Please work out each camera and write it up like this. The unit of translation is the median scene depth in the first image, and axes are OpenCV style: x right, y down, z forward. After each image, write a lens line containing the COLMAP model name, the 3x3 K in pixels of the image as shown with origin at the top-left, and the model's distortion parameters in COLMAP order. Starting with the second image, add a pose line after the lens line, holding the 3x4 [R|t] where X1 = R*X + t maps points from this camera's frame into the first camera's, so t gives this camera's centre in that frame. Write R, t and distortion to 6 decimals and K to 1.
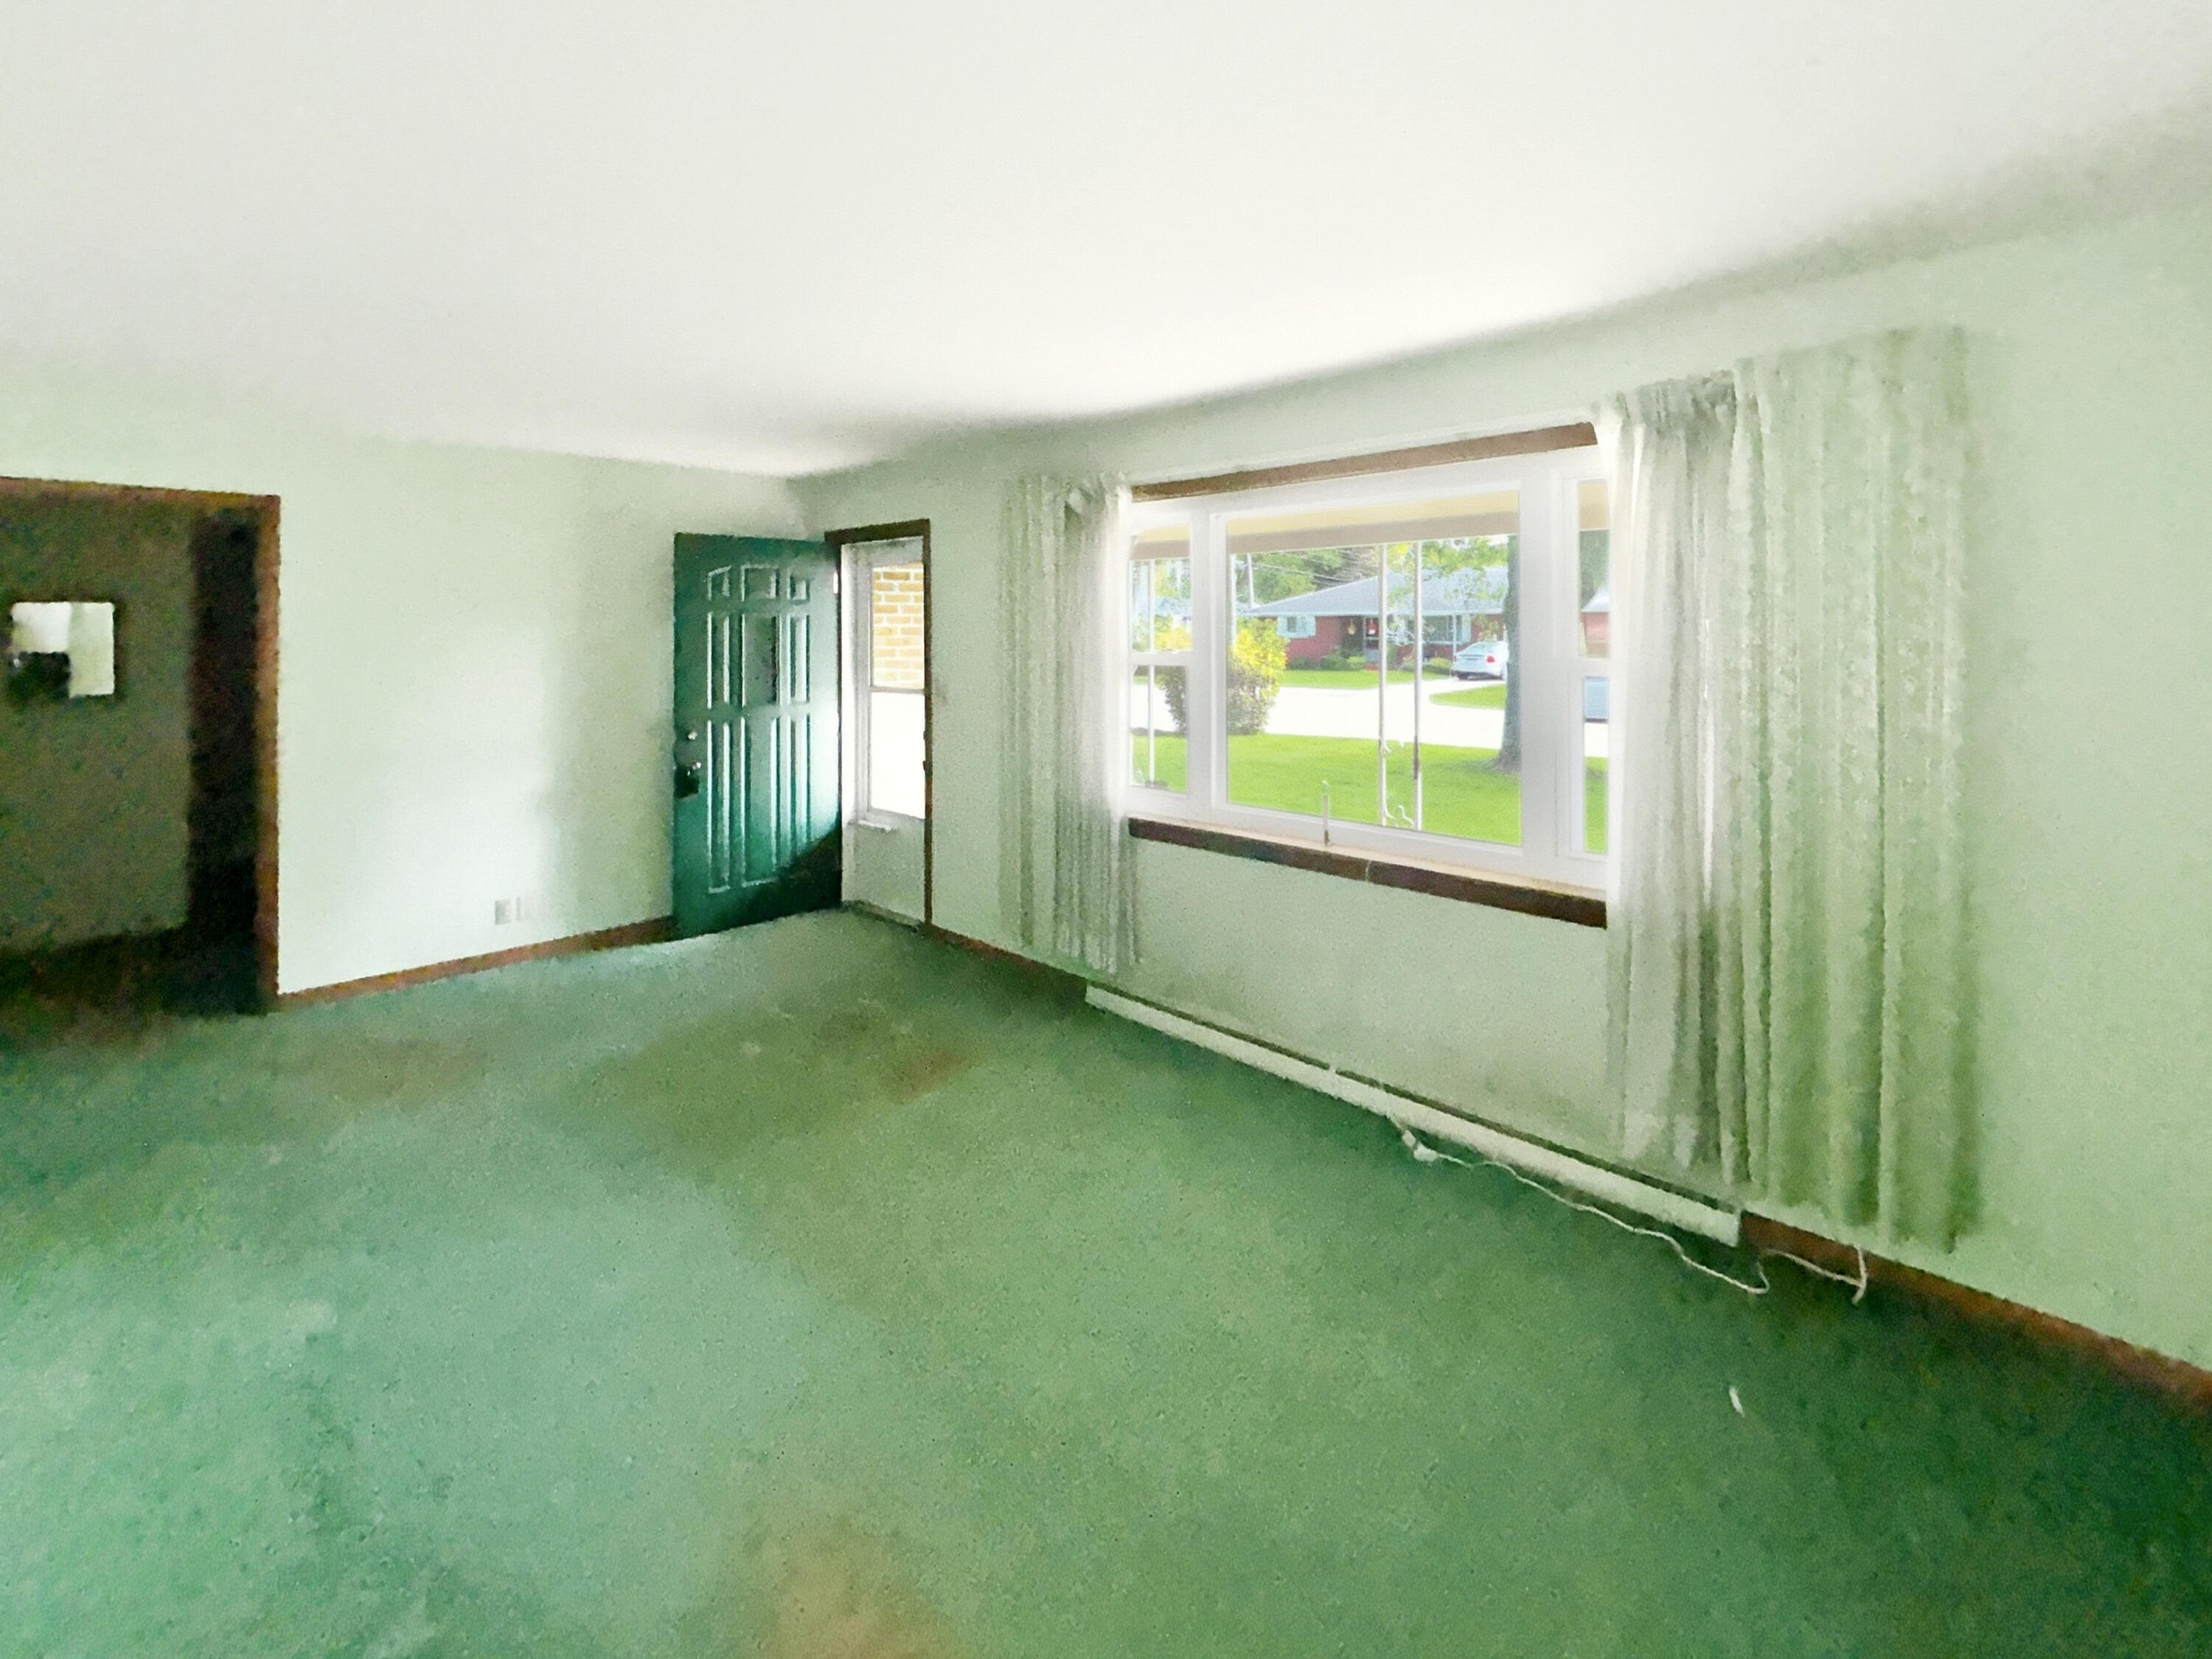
lens RADIAL K [[901.0, 0, 1109.8], [0, 901.0, 819.5], [0, 0, 1]] dist [0.029138, -0.016083]
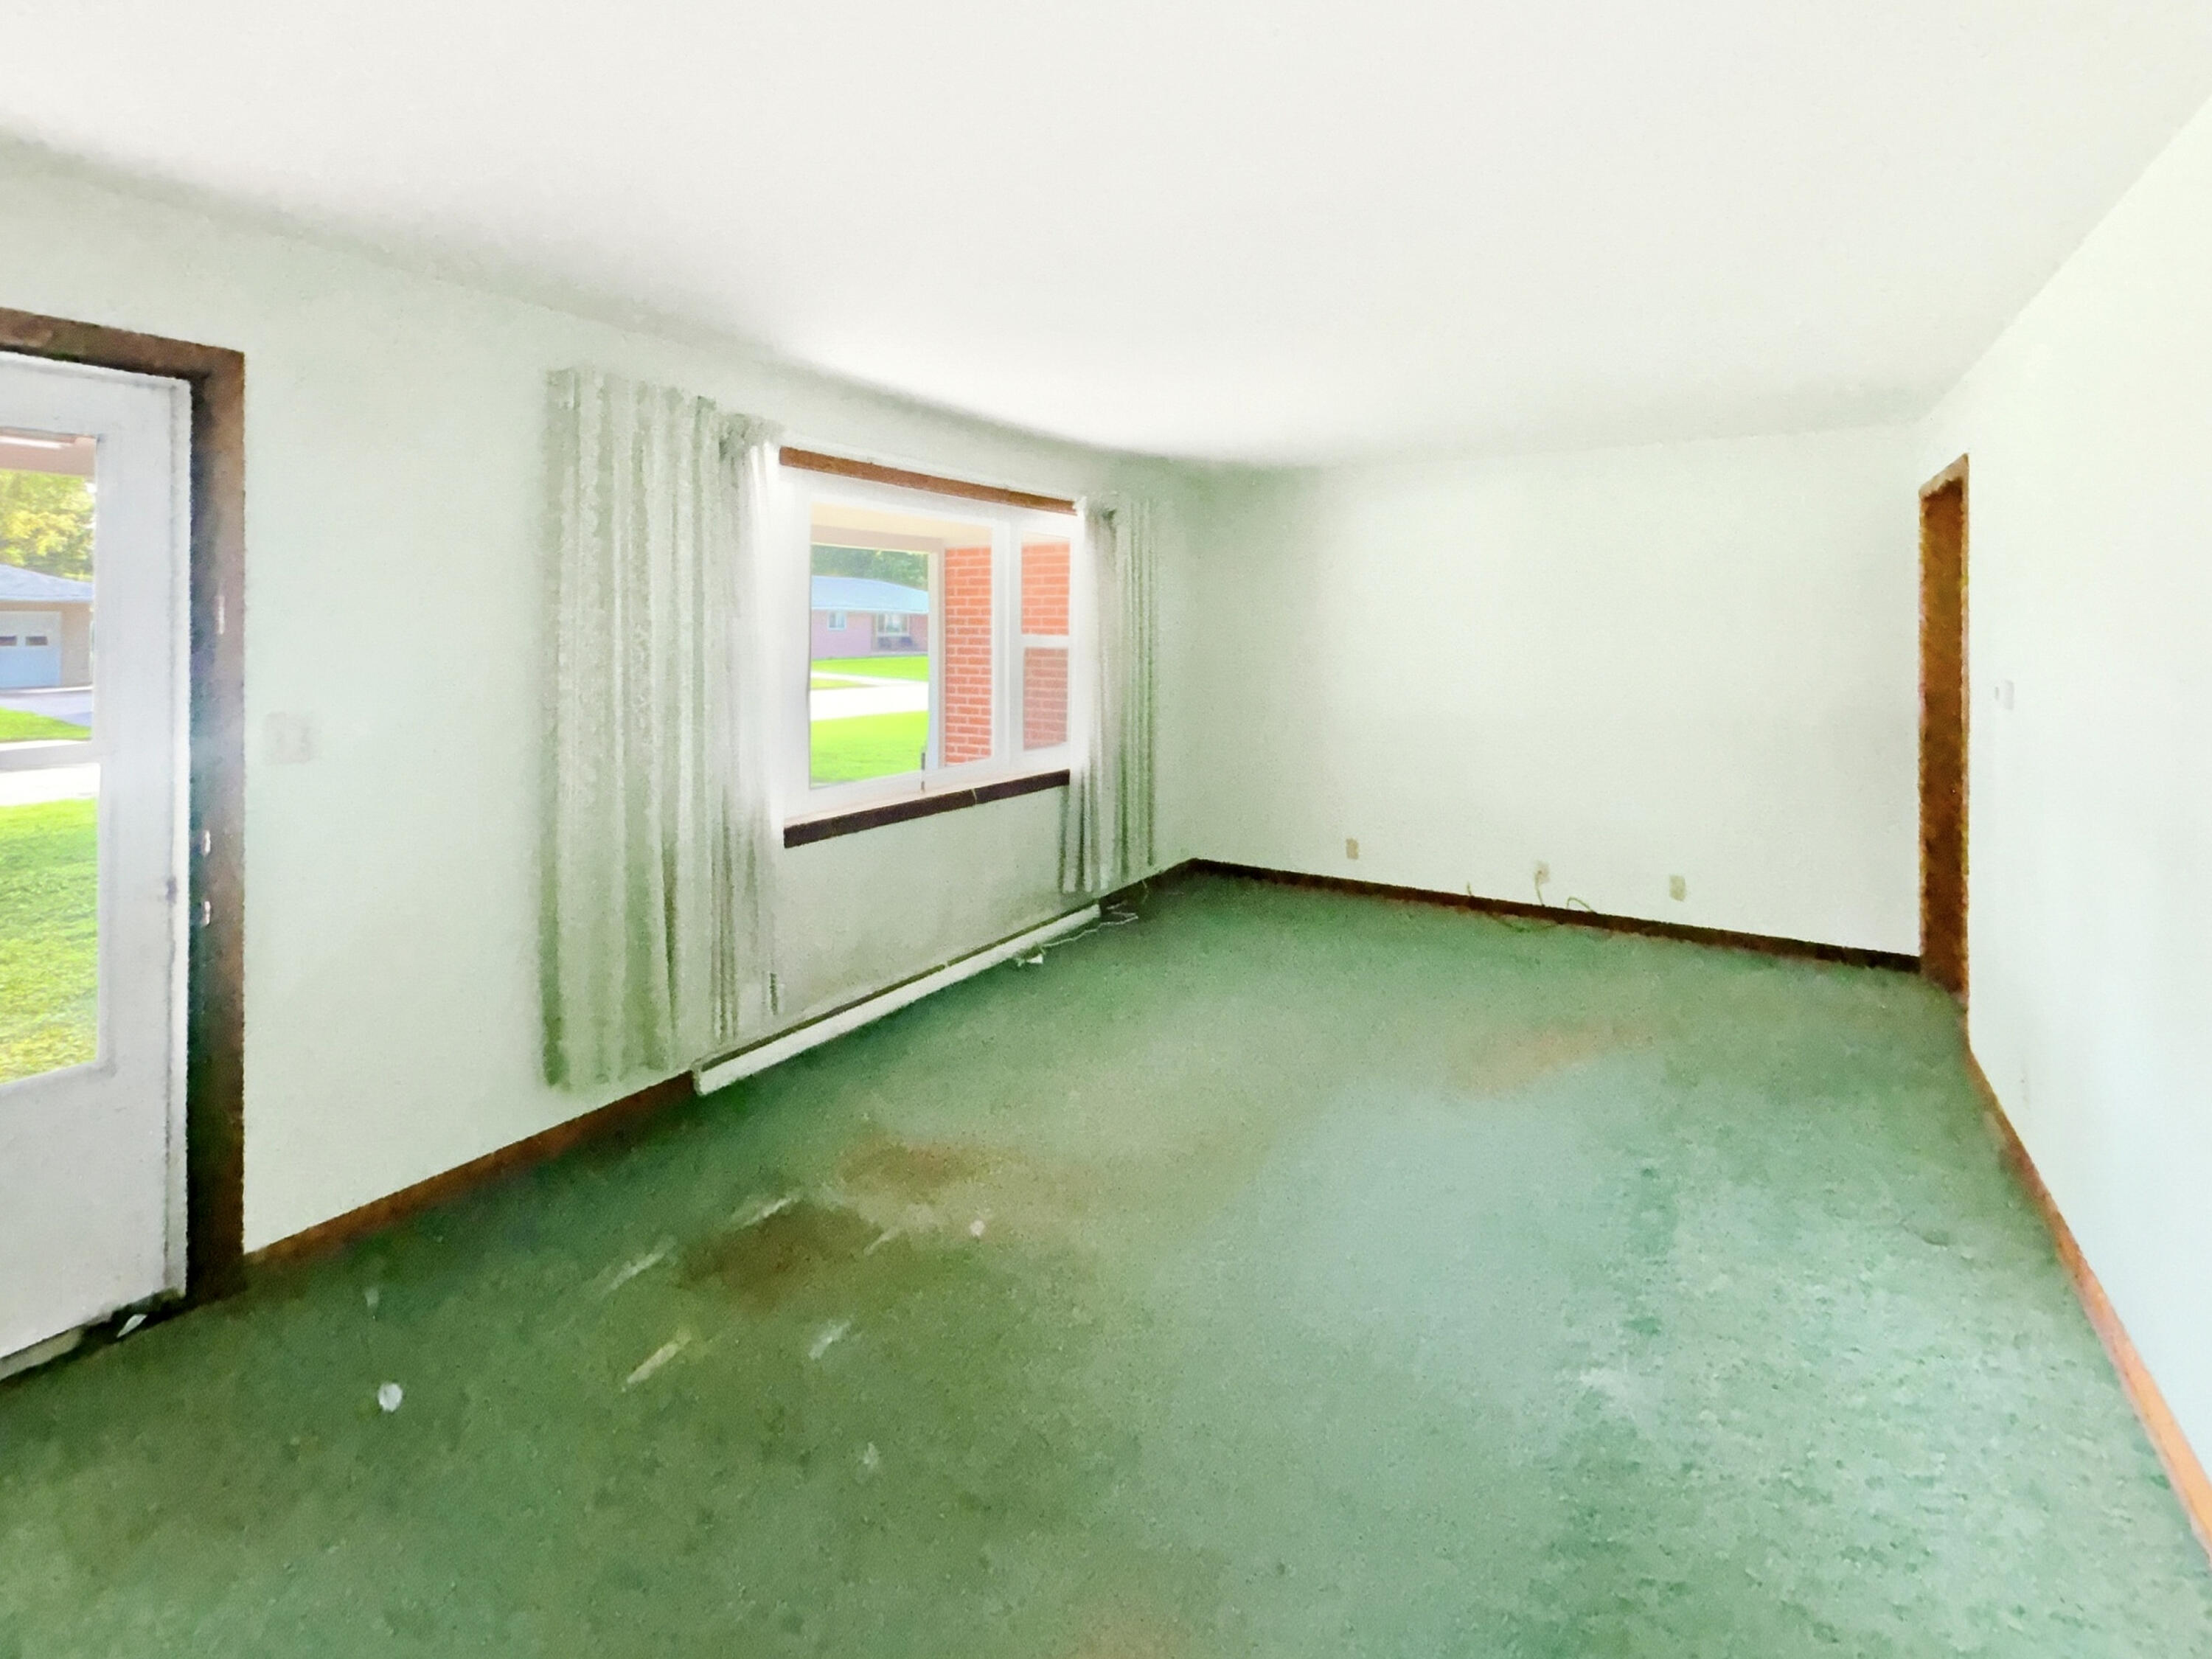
lens RADIAL K [[901.0, 0, 1109.8], [0, 901.0, 819.5], [0, 0, 1]] dist [0.029138, -0.016083]
pose [[-0.136015, -0.224785, 0.964869, -0.942715], [0.181116, 0.951865, 0.247287, -0.184029], [-0.974011, 0.208388, -0.088756, 0.841488]]
